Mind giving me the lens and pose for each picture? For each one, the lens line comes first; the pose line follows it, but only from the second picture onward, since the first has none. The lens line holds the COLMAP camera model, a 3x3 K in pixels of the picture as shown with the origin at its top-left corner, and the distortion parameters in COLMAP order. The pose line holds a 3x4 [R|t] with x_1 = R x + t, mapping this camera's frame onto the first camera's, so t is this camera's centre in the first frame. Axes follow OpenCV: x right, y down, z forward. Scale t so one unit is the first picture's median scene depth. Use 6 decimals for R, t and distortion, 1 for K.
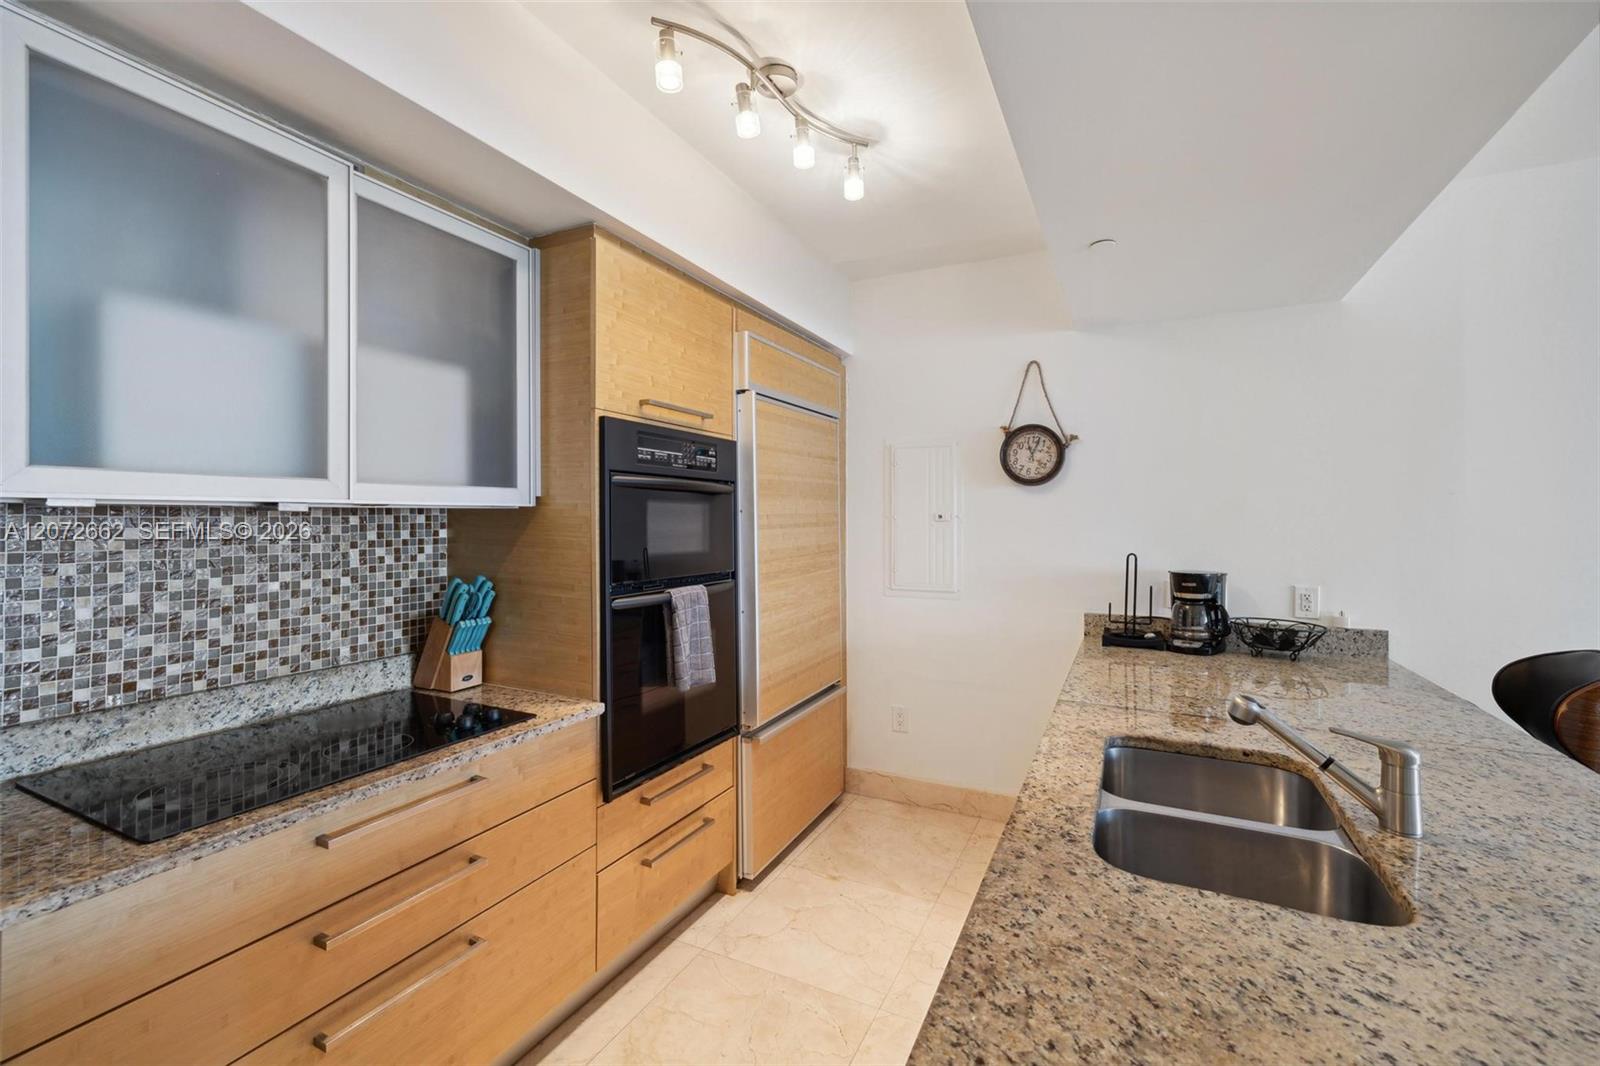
lens RADIAL K [[679.8, 0, 805.6], [0, 679.8, 514.3], [0, 0, 1]] dist [0.000539, 0.000809]
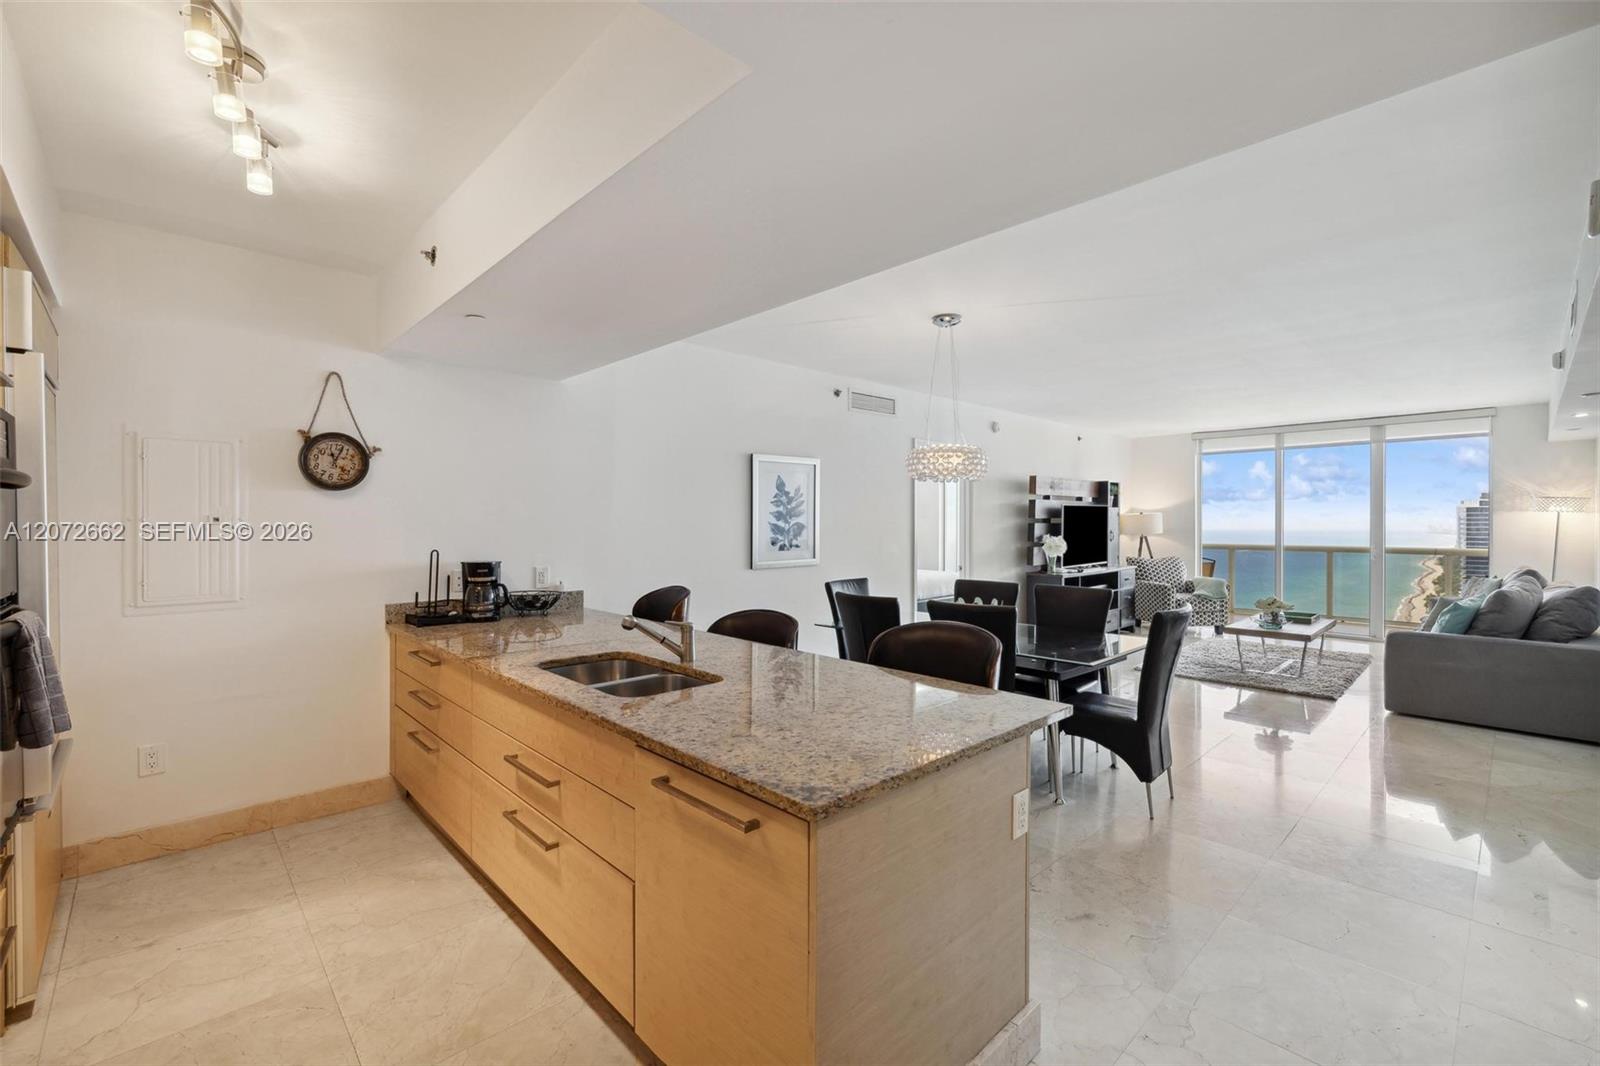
lens RADIAL K [[679.8, 0, 802.2], [0, 679.8, 520.6], [0, 0, 1]] dist [0.000539, 0.000809]
pose [[0.346719, 0.000680, 0.937969, -0.625471], [-0.006558, 0.999977, 0.001699, -0.003043], [-0.937946, -0.006740, 0.346716, -0.075571]]
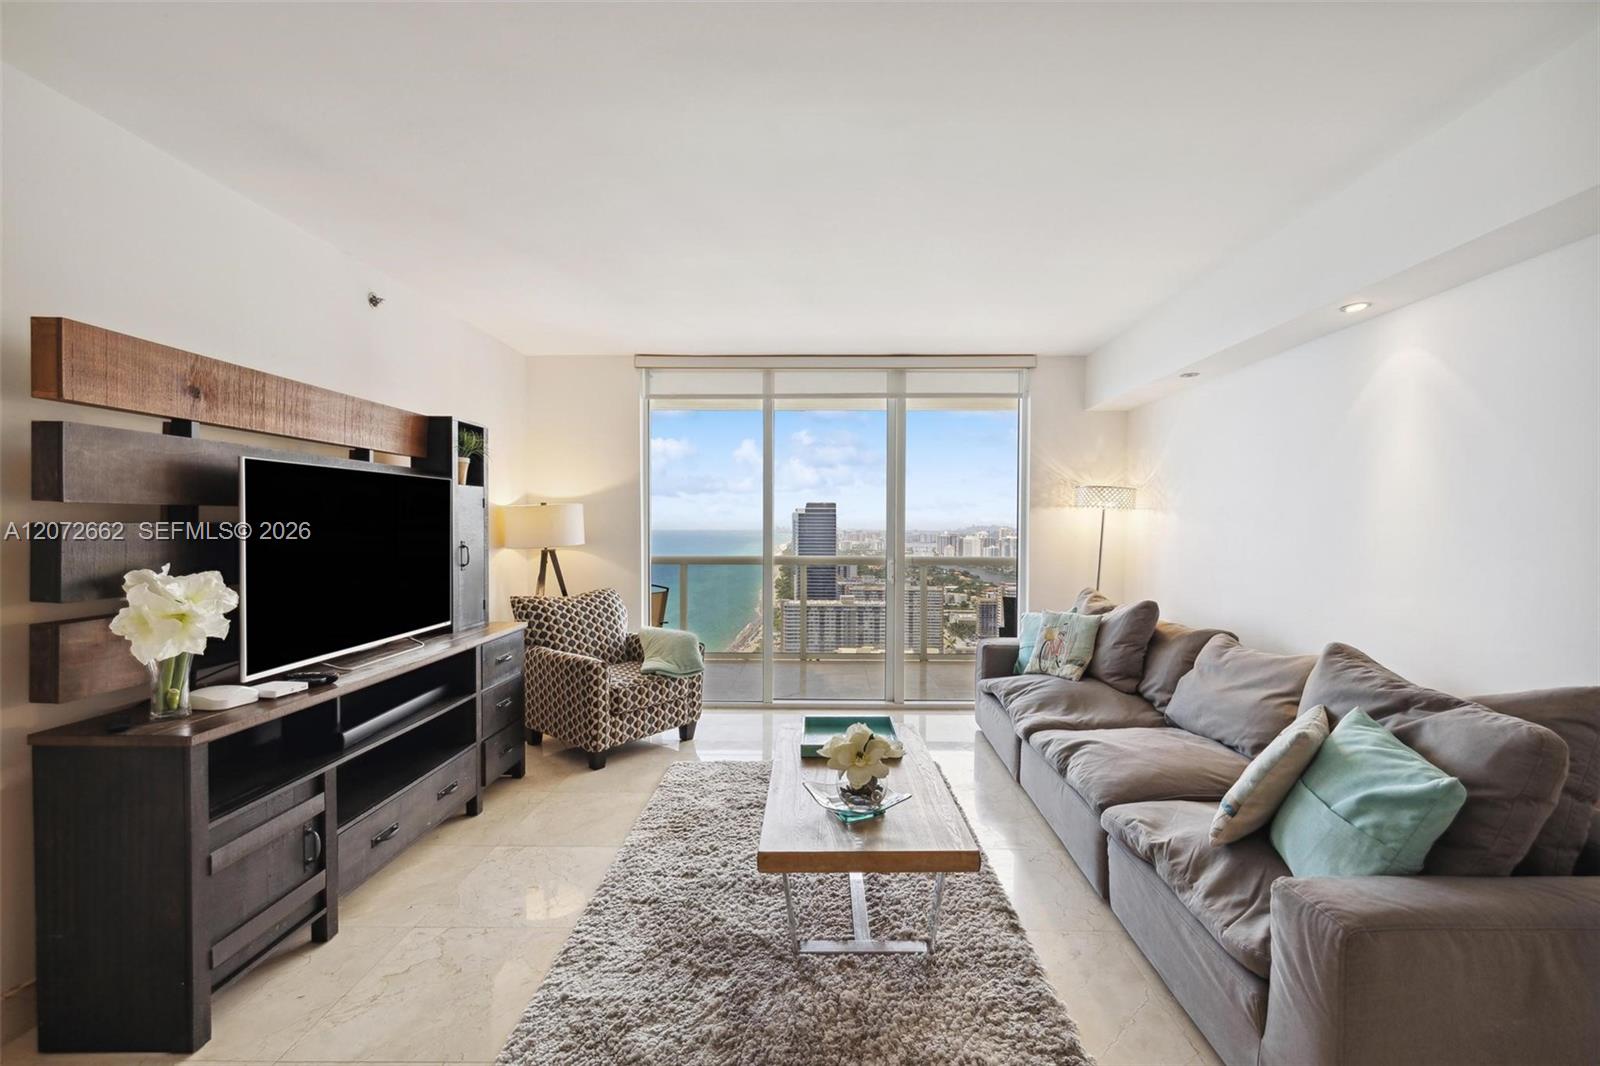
lens RADIAL K [[693.5, 0, 819.0], [0, 693.5, 541.3], [0, 0, 1]] dist [0.001555, -0.000100]
pose [[-0.441239, -0.023980, 0.897069, 2.164782], [-0.008286, 0.999709, 0.022648, 0.006118], [-0.897351, 0.002560, -0.441309, -0.460982]]
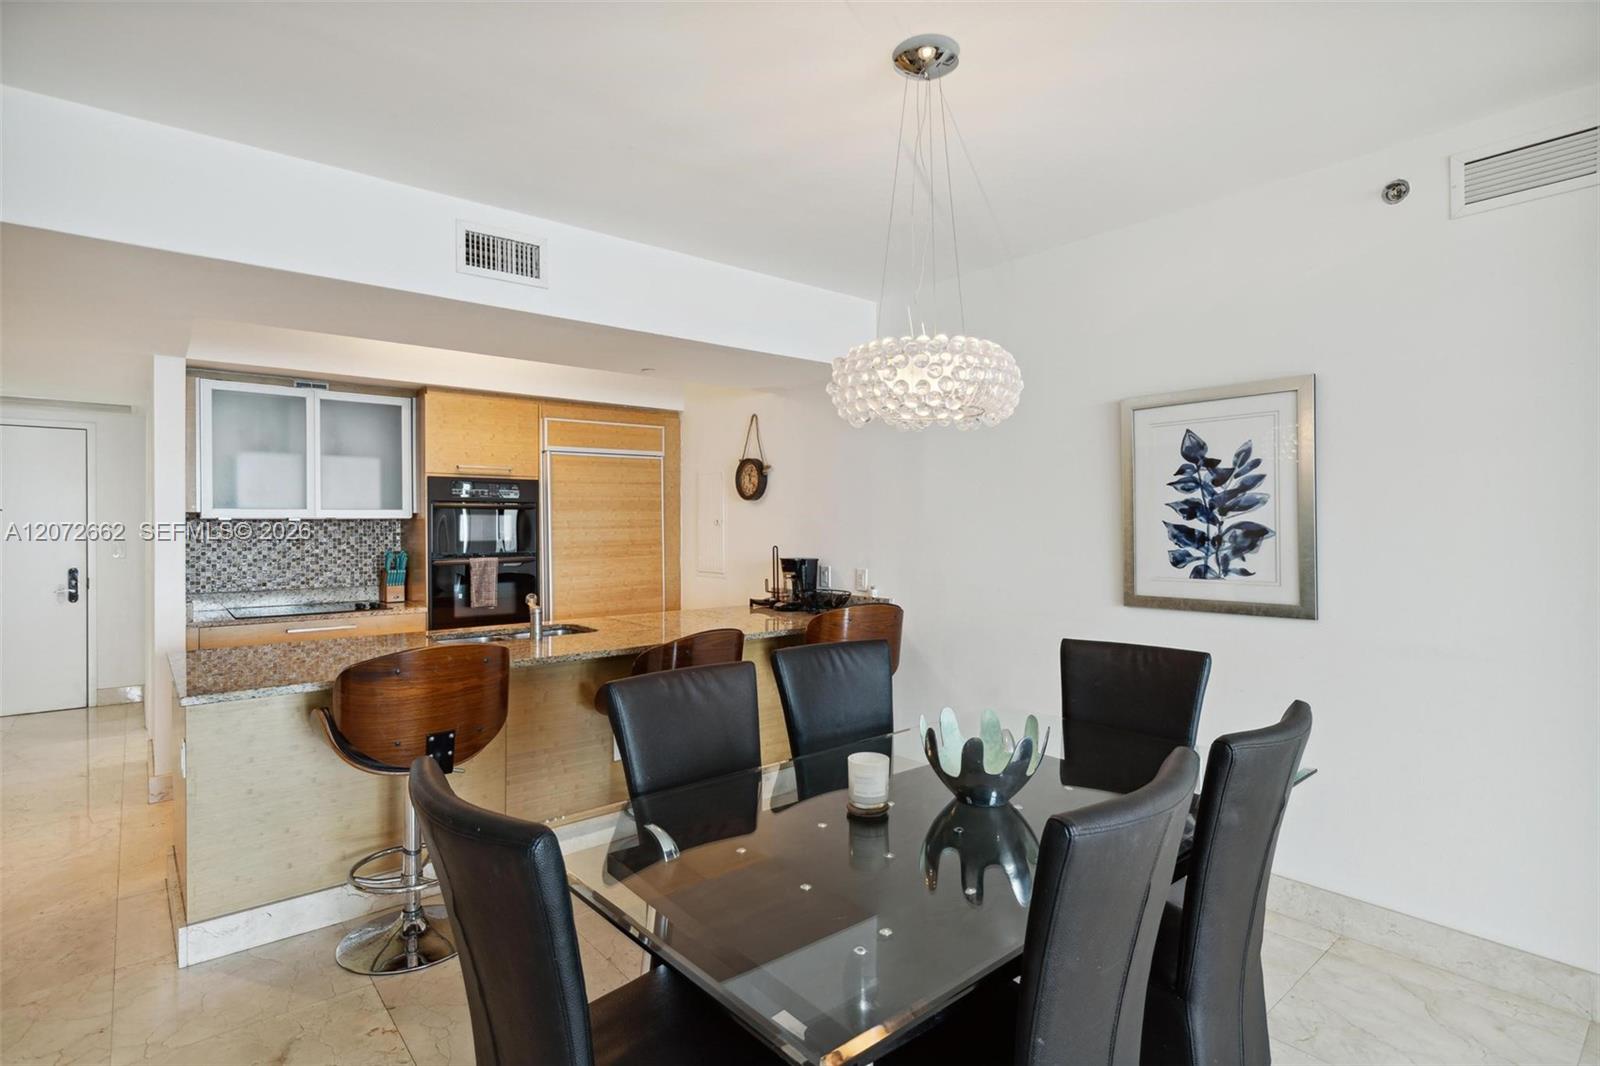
lens RADIAL K [[799.0, 0, 801.3], [0, 799.0, 527.0], [0, 0, 1]] dist [-0.005130, 0.002601]
pose [[0.914426, -0.000192, -0.404753, 1.734156], [0.004913, 0.999931, 0.010625, -0.002872], [0.404724, -0.011705, 0.914364, -0.807632]]
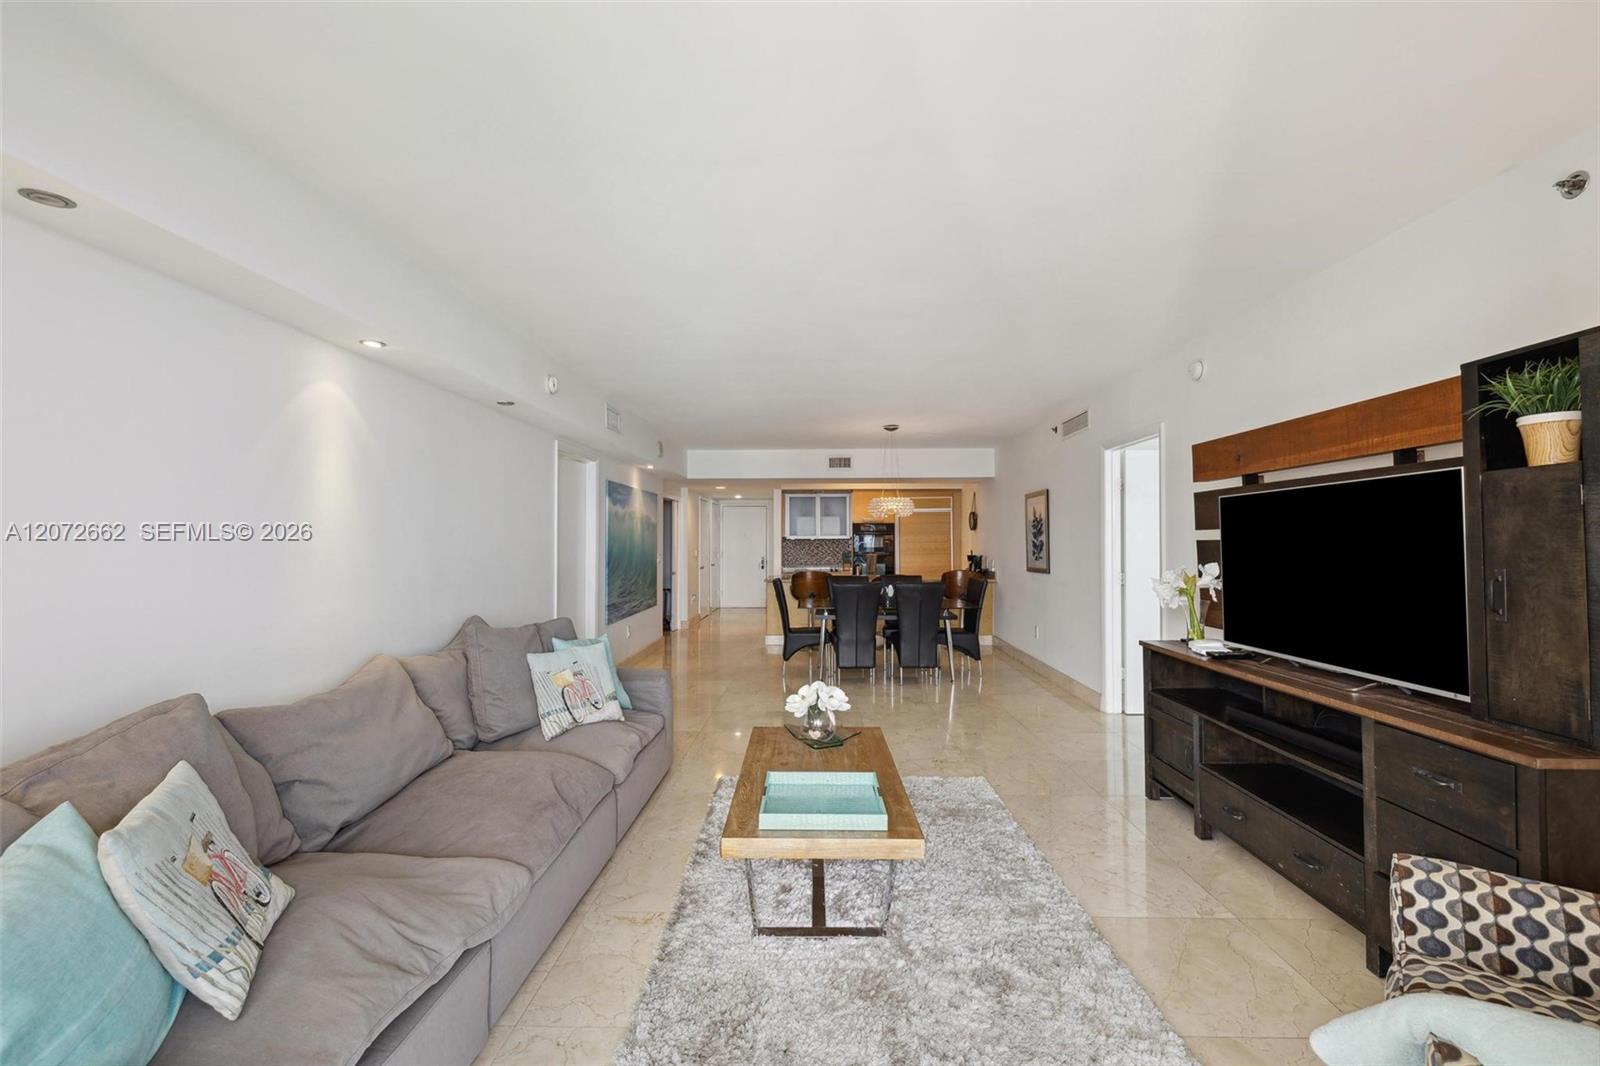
lens RADIAL K [[679.8, 0, 799.0], [0, 679.8, 536.5], [0, 0, 1]] dist [0.000539, 0.000809]
pose [[0.412299, -0.008270, -0.911011, 4.675041], [0.007413, 0.999956, -0.005723, 0.004768], [0.911019, -0.004394, 0.412342, -1.775939]]
